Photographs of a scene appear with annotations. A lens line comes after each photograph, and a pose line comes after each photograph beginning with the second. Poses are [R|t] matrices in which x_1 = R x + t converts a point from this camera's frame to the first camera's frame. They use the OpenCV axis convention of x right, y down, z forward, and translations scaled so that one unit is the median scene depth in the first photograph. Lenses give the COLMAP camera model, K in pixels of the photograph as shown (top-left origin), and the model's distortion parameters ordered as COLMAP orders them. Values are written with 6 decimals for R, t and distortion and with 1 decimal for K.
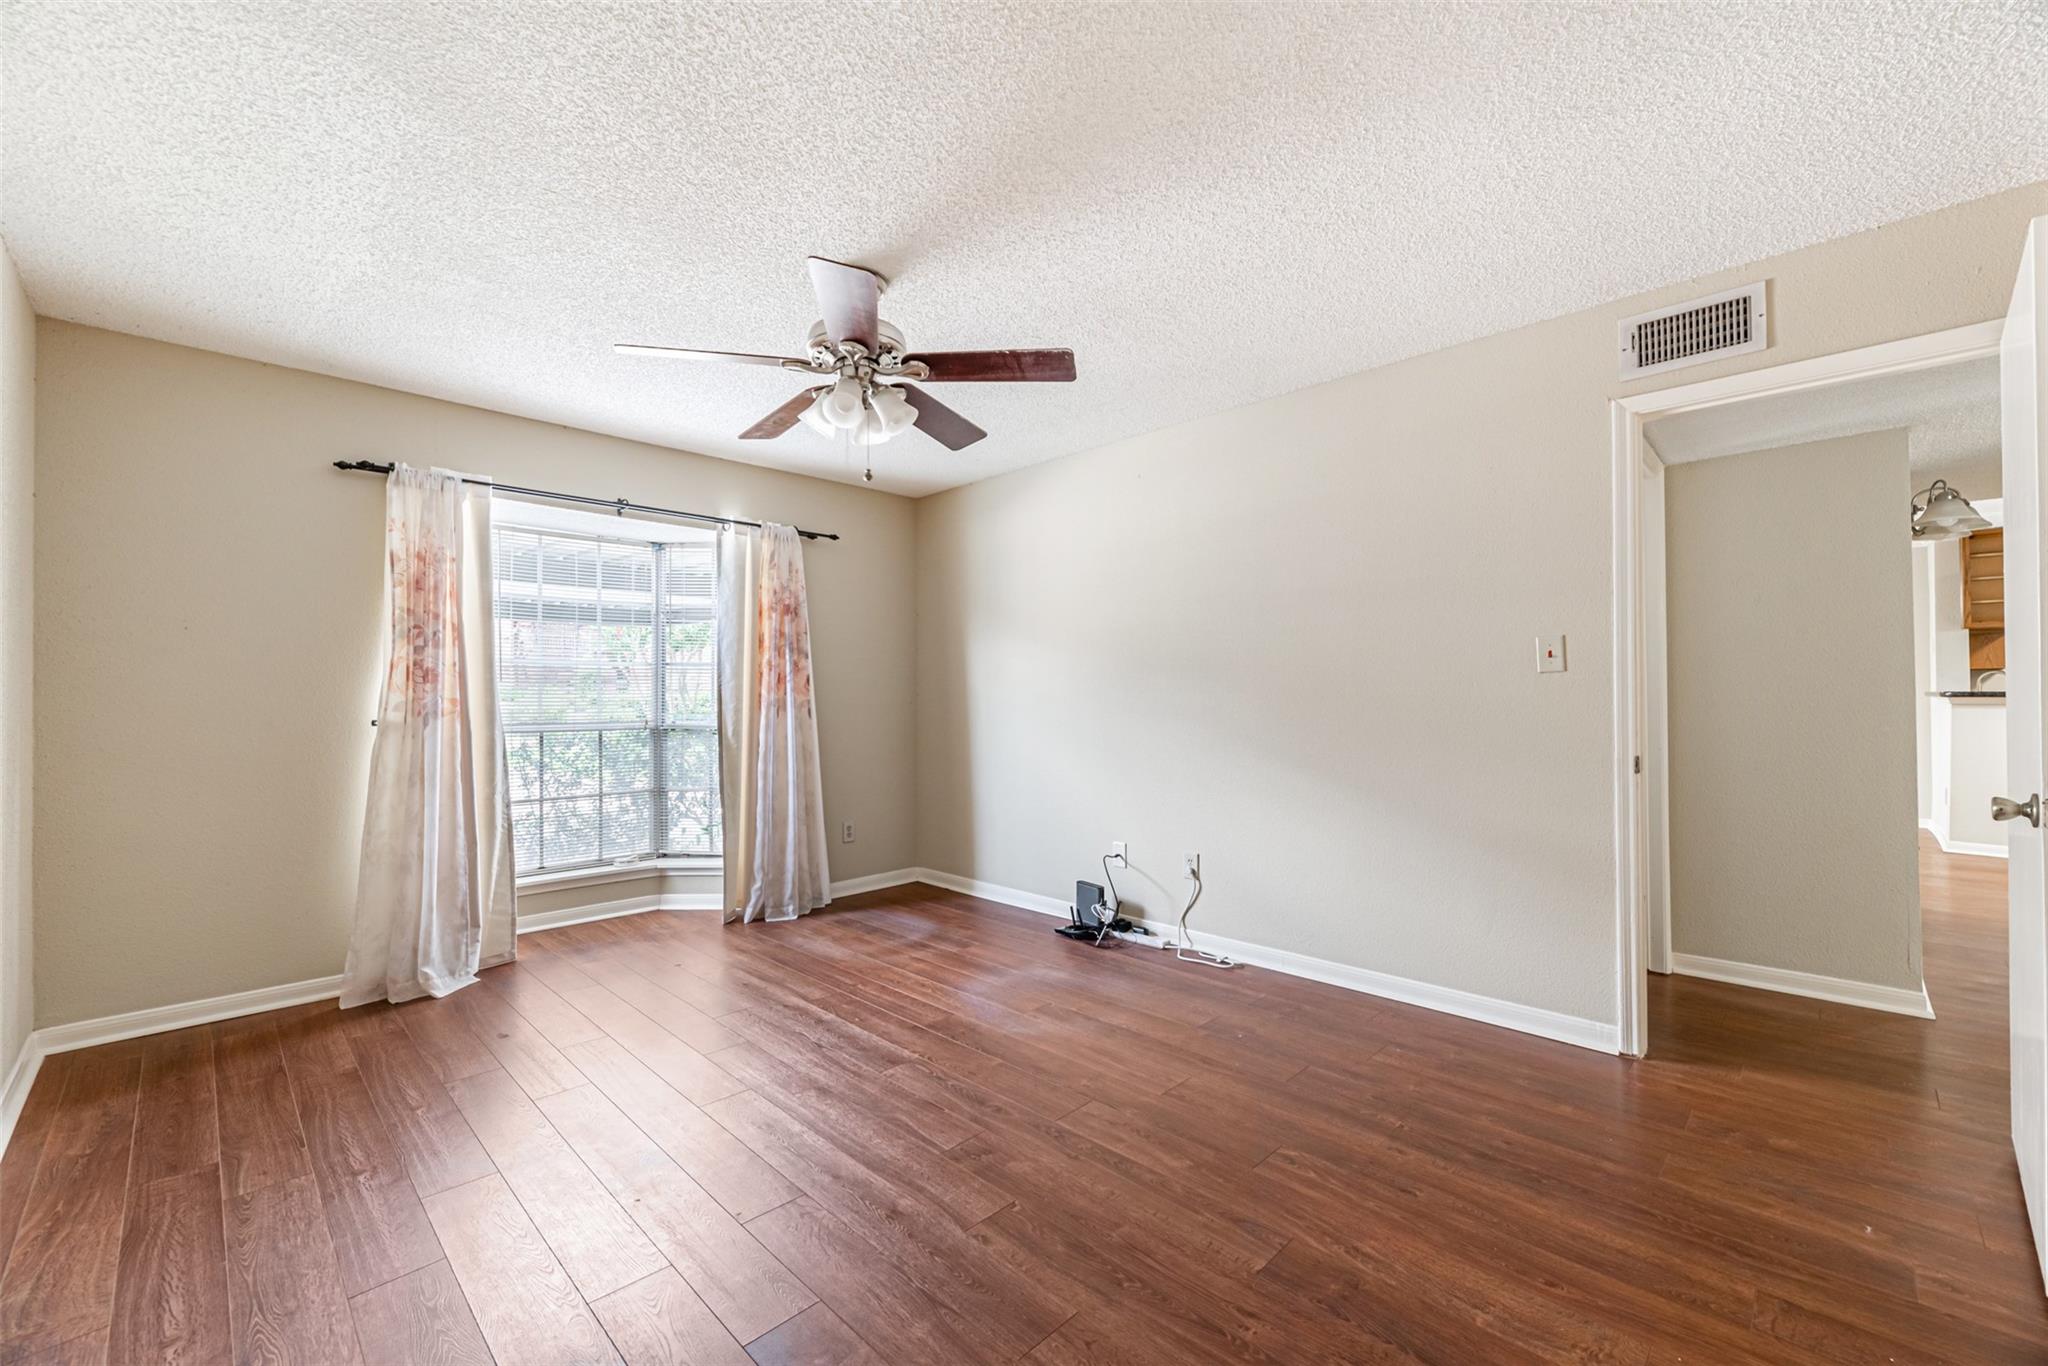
lens RADIAL K [[826.9, 0, 1026.1], [0, 826.9, 691.1], [0, 0, 1]] dist [-0.001595, 0.000030]
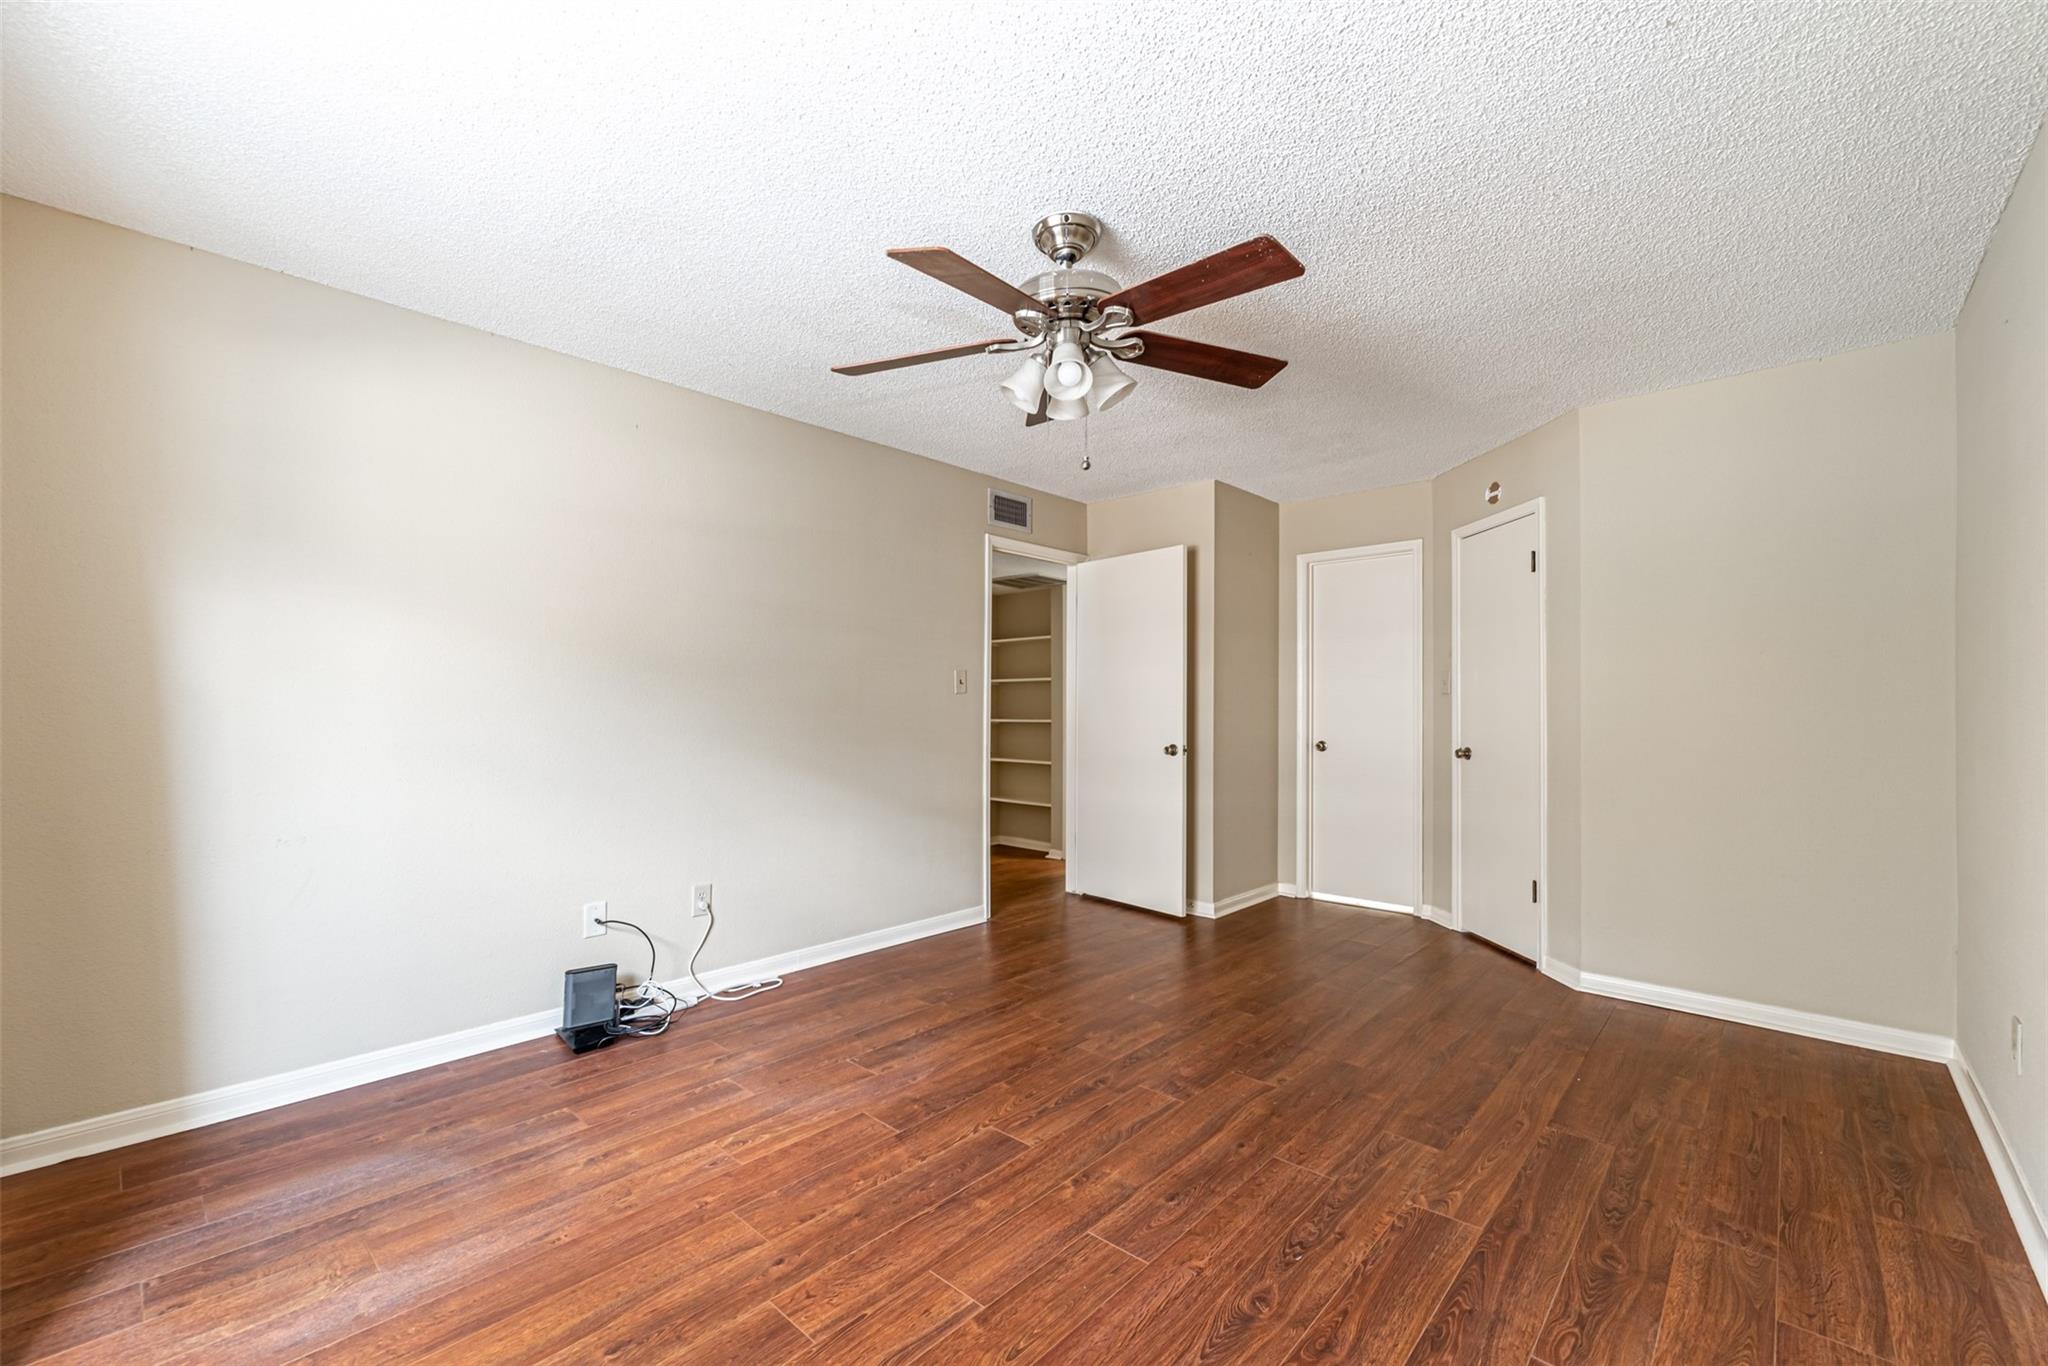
lens RADIAL K [[849.9, 0, 994.7], [0, 849.9, 702.1], [0, 0, 1]] dist [-0.002759, -0.000234]
pose [[-0.024673, 0.010611, 0.999639, -0.818829], [-0.010310, 0.999888, -0.010868, 0.009276], [-0.999642, -0.010575, -0.024560, 0.822407]]
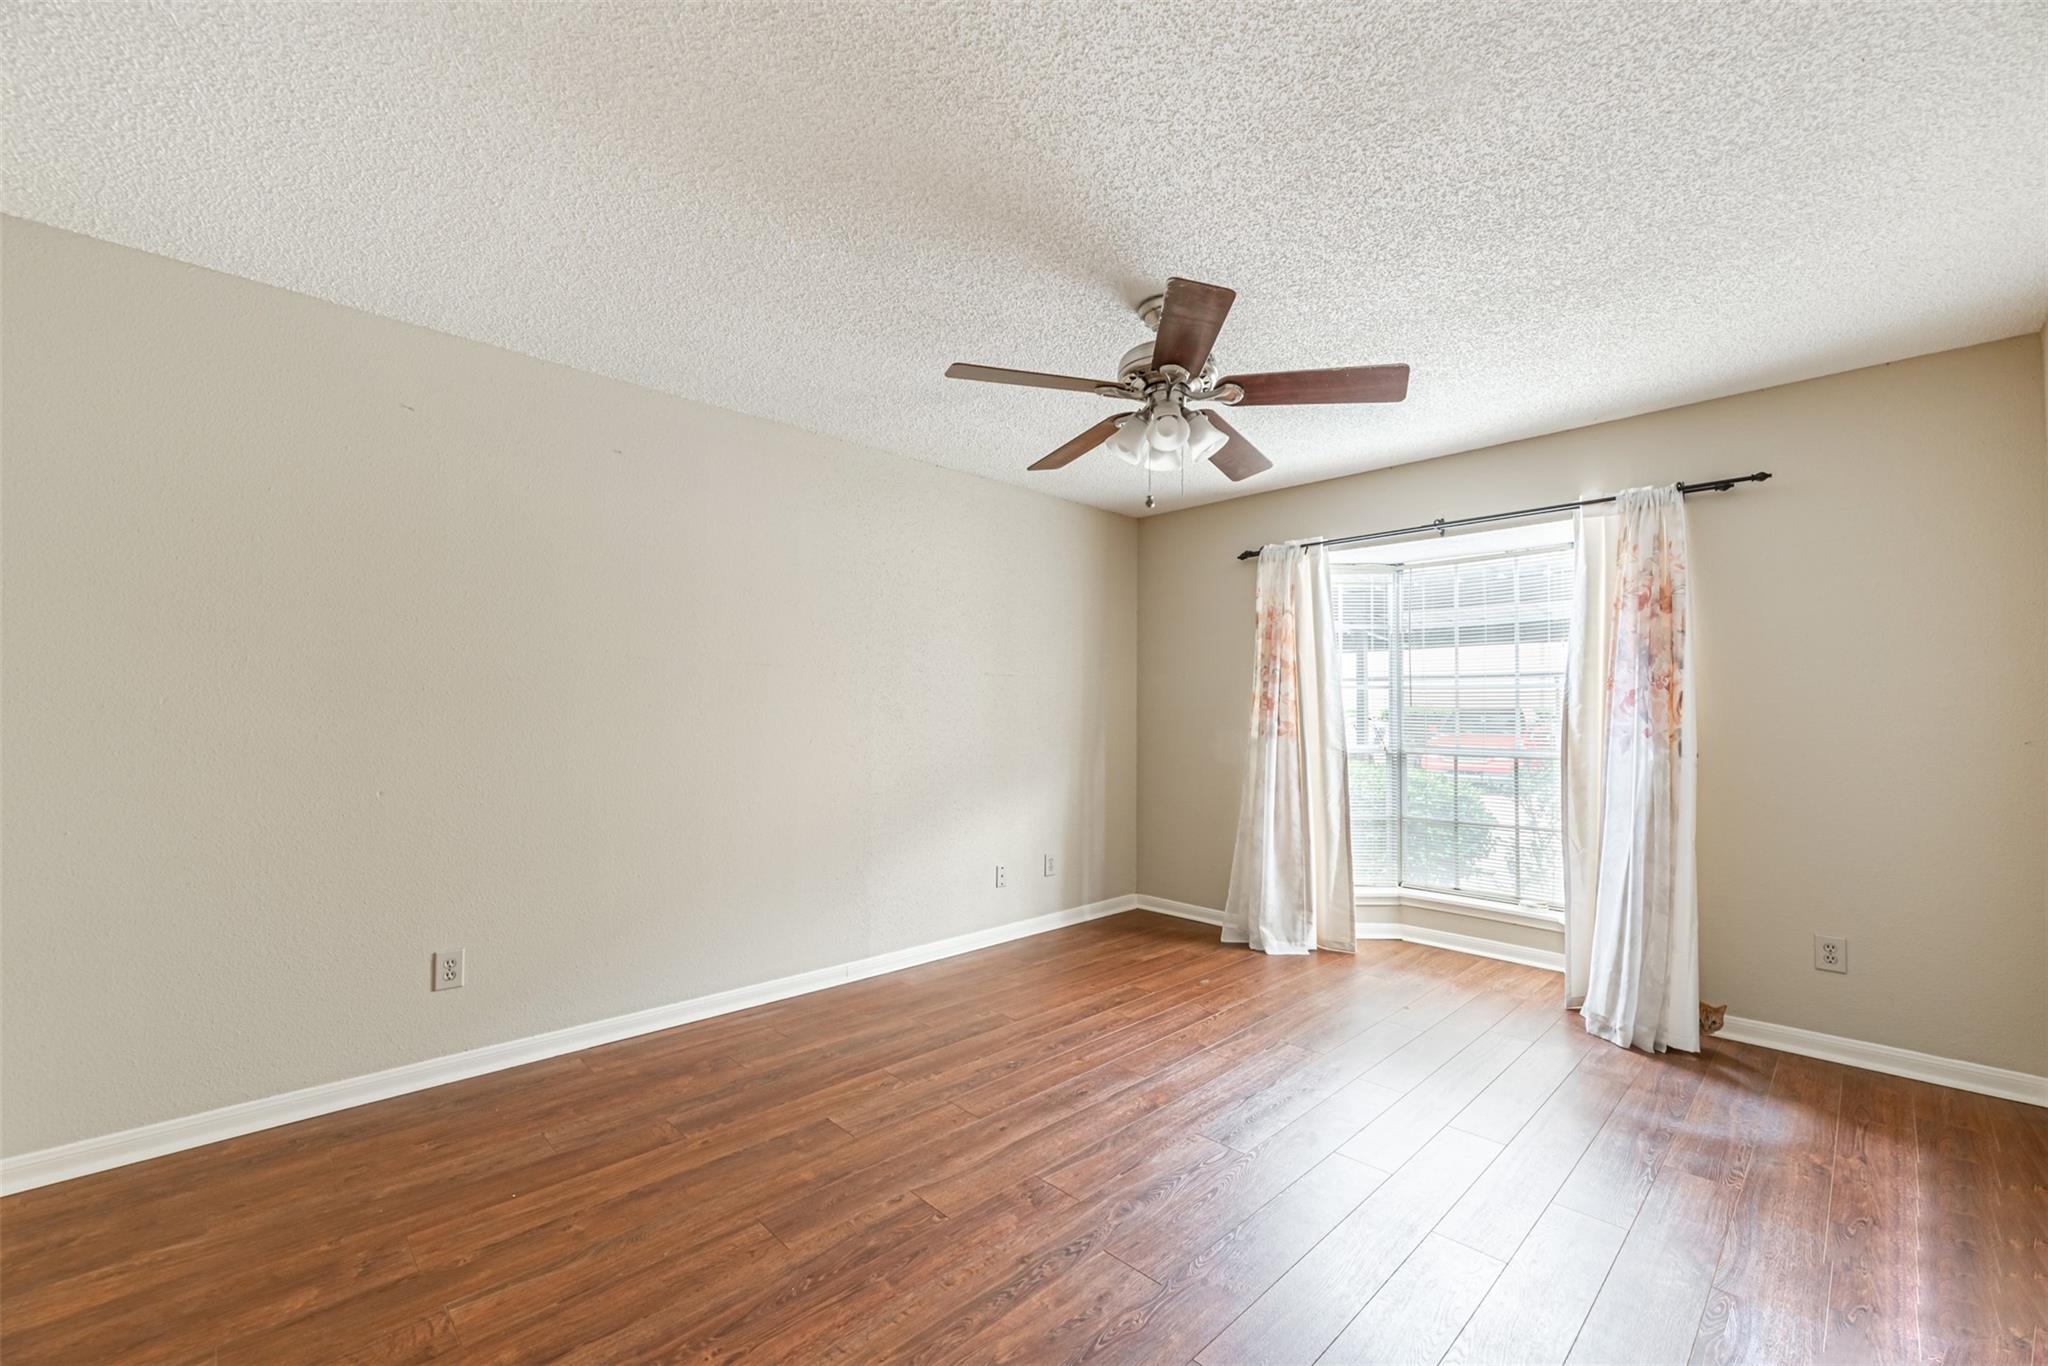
lens RADIAL K [[826.9, 0, 1026.1], [0, 826.9, 691.1], [0, 0, 1]] dist [-0.001595, 0.000030]
pose [[-0.017603, -0.023764, -0.999563, 0.588317], [-0.000068, 0.999718, -0.023766, -0.007879], [0.999845, -0.000351, -0.017600, 0.637416]]
